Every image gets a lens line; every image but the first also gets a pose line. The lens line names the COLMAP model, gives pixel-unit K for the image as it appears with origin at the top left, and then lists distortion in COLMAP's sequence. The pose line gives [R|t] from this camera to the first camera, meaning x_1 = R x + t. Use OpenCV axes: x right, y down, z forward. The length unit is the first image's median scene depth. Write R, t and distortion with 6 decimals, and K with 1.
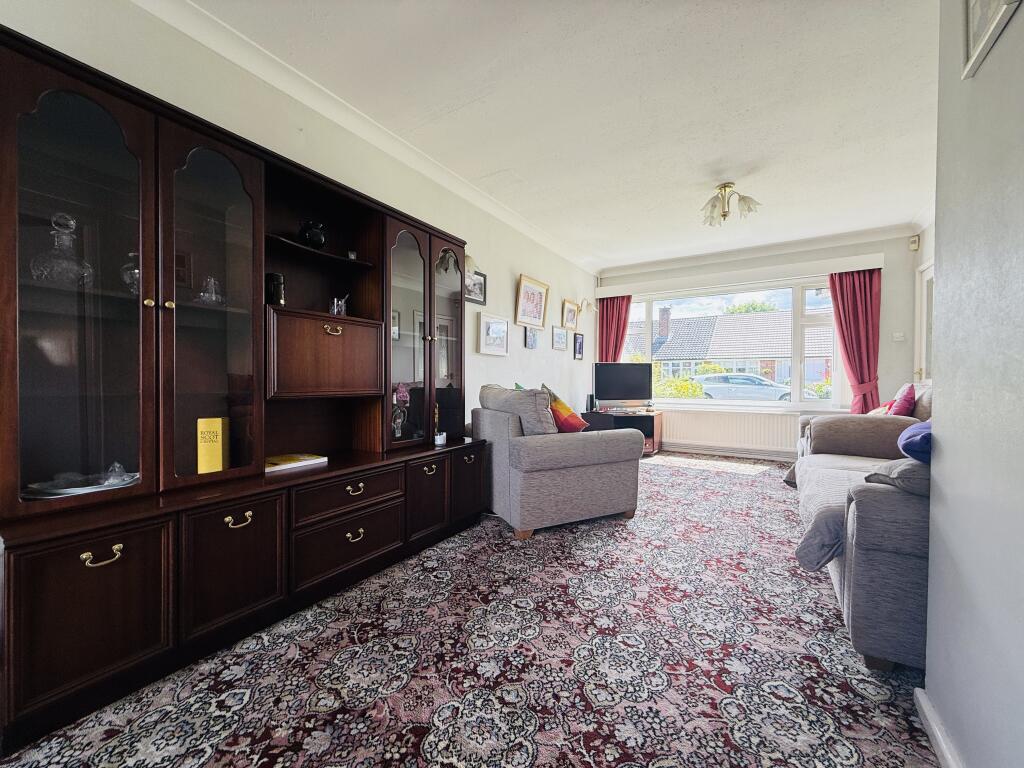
lens RADIAL K [[408.7, 0, 508.5], [0, 408.7, 382.0], [0, 0, 1]] dist [0.000139, 0.000442]
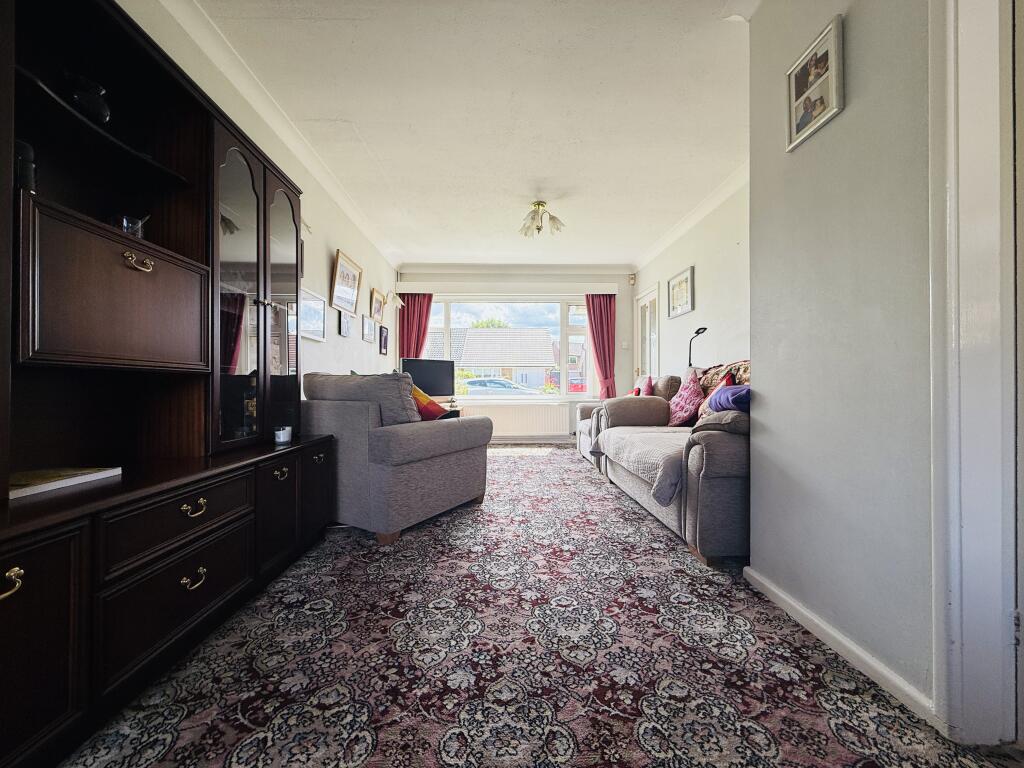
lens RADIAL K [[408.7, 0, 509.6], [0, 408.7, 382.2], [0, 0, 1]] dist [0.000139, 0.000442]
pose [[0.828807, 0.002070, 0.559531, -0.349126], [0.008164, 0.999842, -0.015792, 0.080745], [-0.559475, 0.017656, 0.828659, 0.183974]]
